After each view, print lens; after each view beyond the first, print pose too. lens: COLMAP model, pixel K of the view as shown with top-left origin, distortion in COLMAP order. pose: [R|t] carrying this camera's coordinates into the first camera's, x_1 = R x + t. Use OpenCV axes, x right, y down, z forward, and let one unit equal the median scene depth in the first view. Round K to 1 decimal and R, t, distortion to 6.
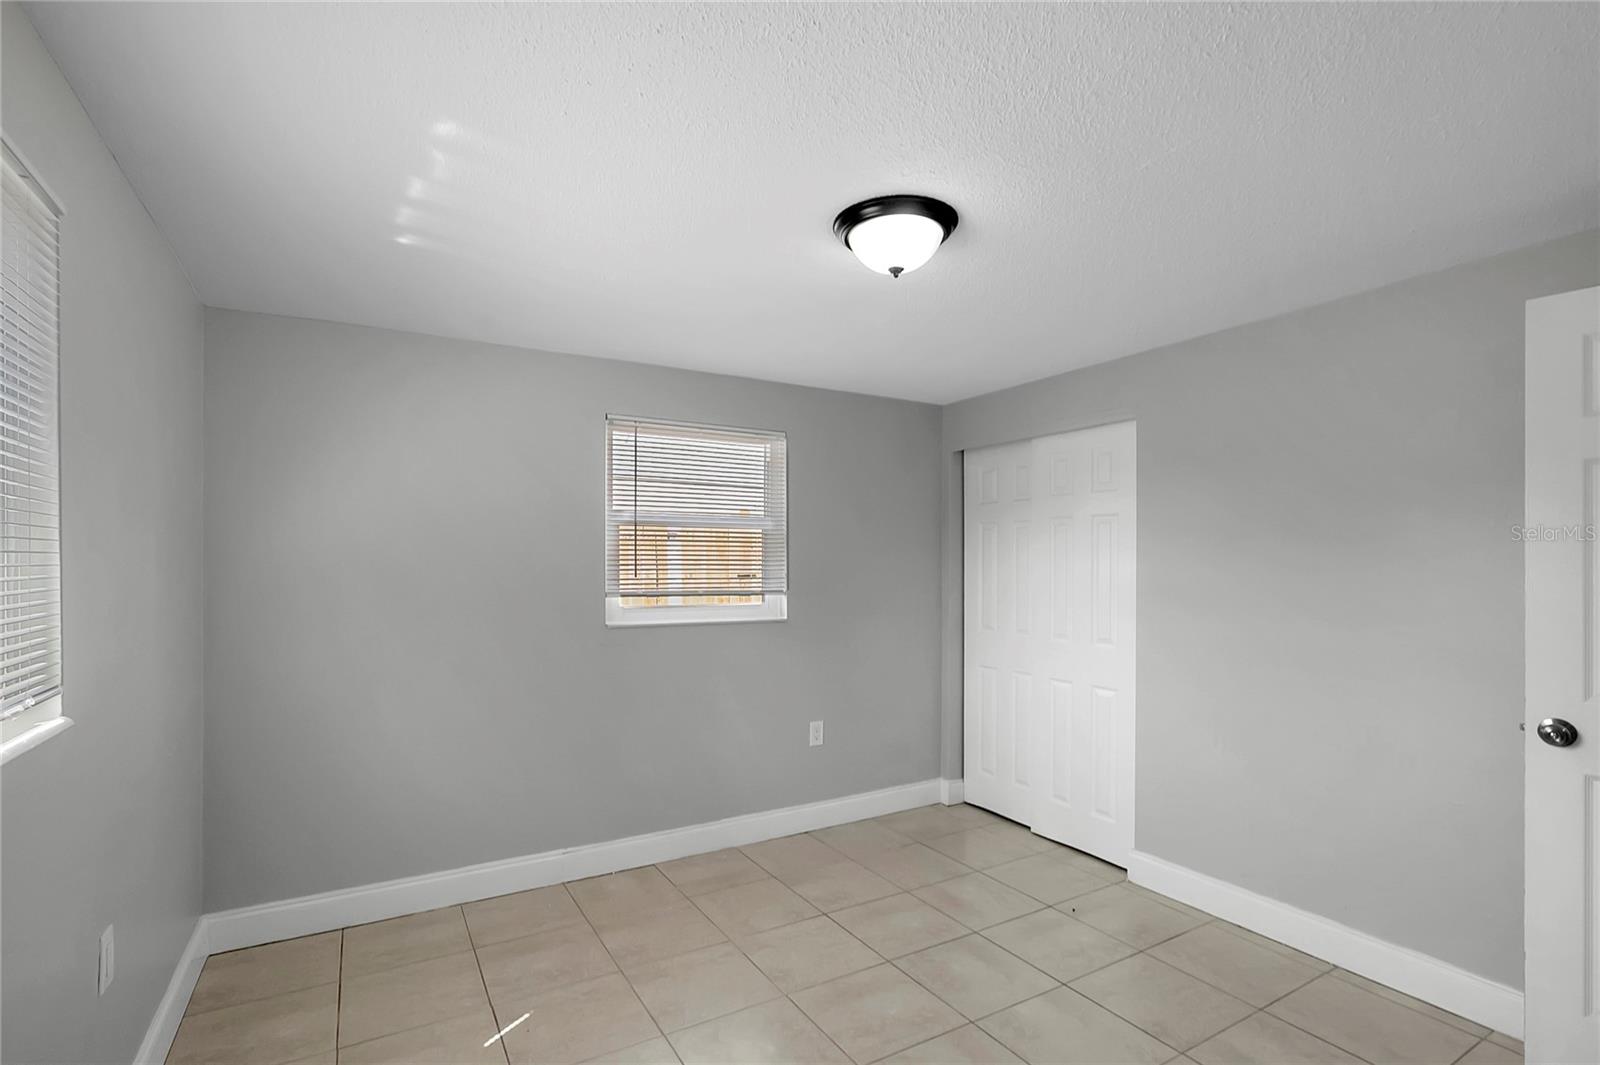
lens RADIAL K [[745.1, 0, 795.9], [0, 745.1, 555.3], [0, 0, 1]] dist [-0.030540, 0.017269]
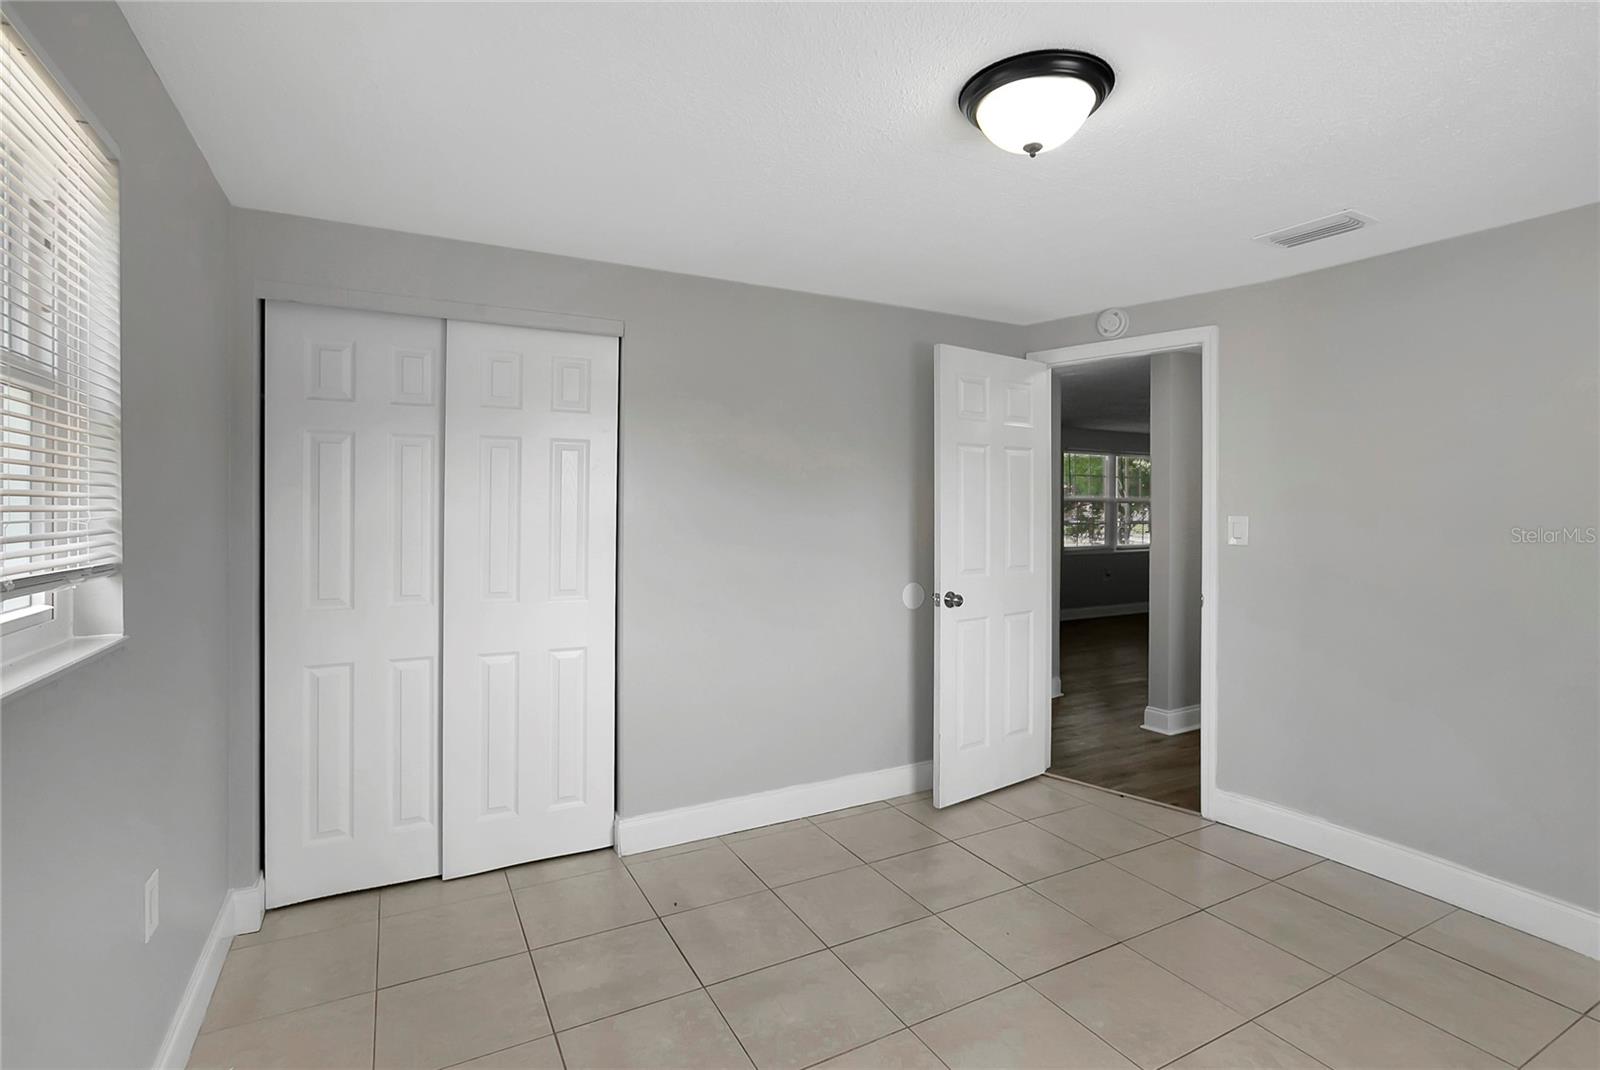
lens RADIAL K [[753.5, 0, 789.2], [0, 753.5, 496.9], [0, 0, 1]] dist [-0.030010, 0.020355]
pose [[0.047678, 0.011419, 0.998797, -0.406314], [-0.015450, 0.999823, -0.010694, 0.013431], [-0.998743, -0.014922, 0.047846, 0.697134]]
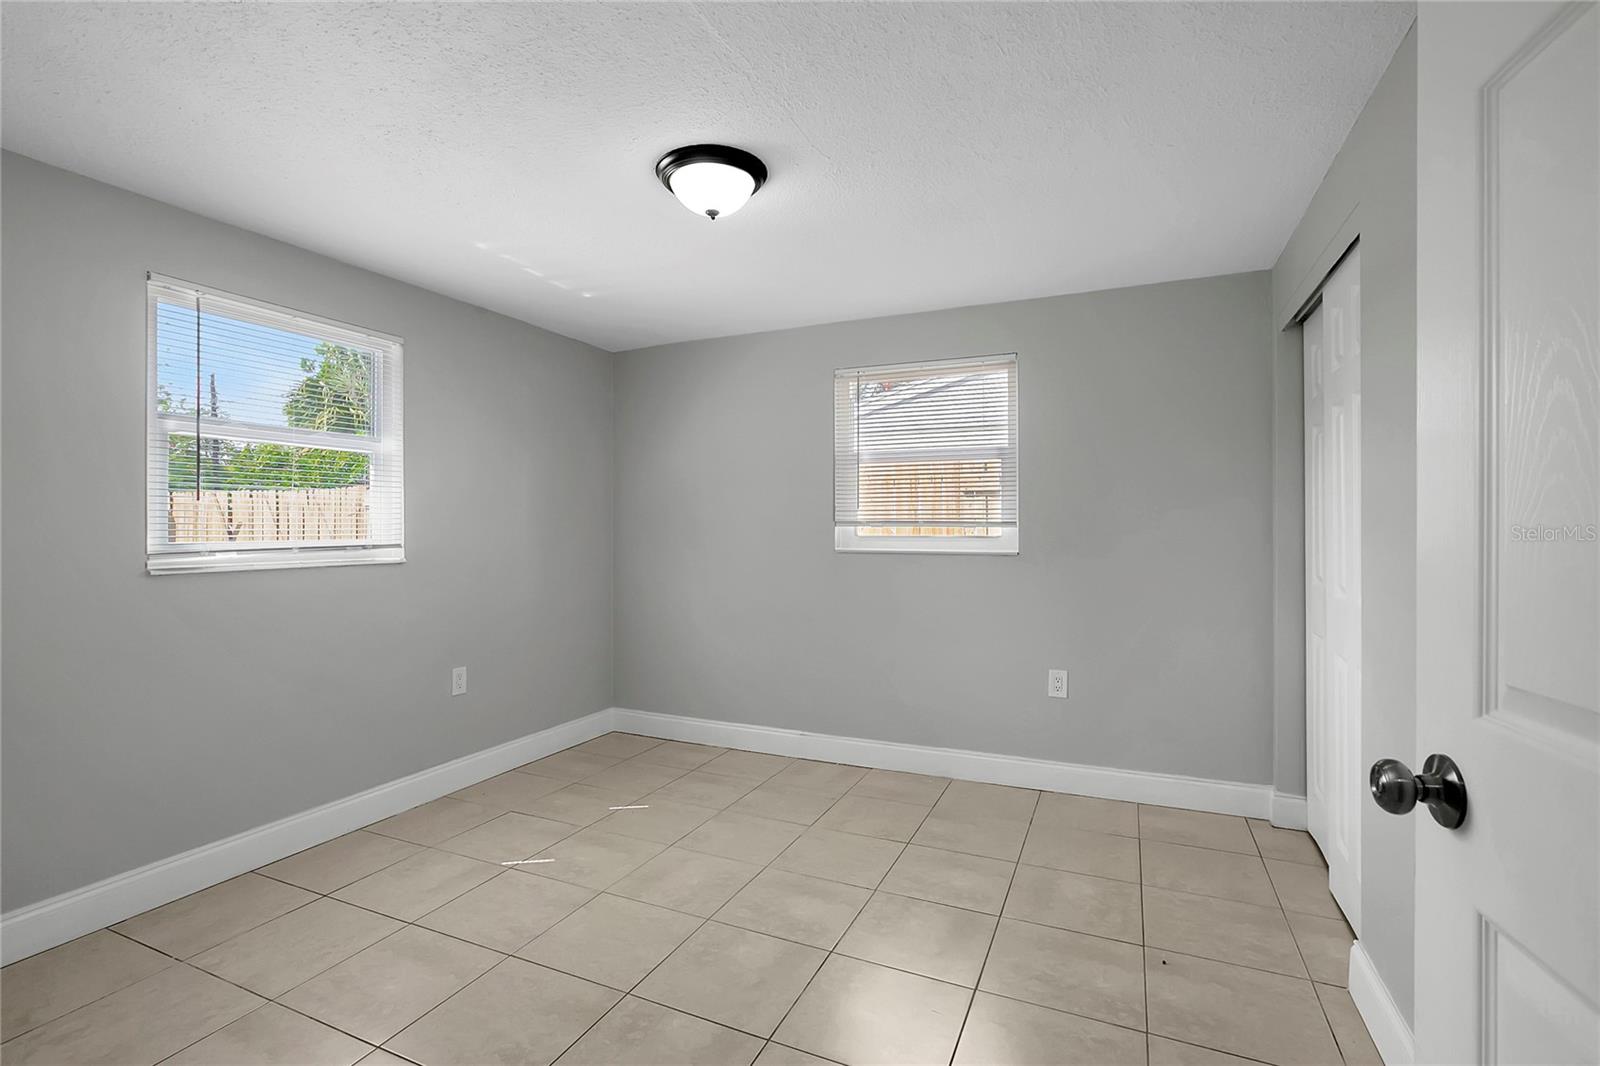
lens RADIAL K [[753.5, 0, 789.2], [0, 753.5, 494.9], [0, 0, 1]] dist [-0.030010, 0.020355]
pose [[0.577175, -0.031509, -0.816013, 0.641183], [0.010004, 0.999453, -0.031517, 0.044052], [0.816559, 0.010028, 0.577174, 0.244290]]
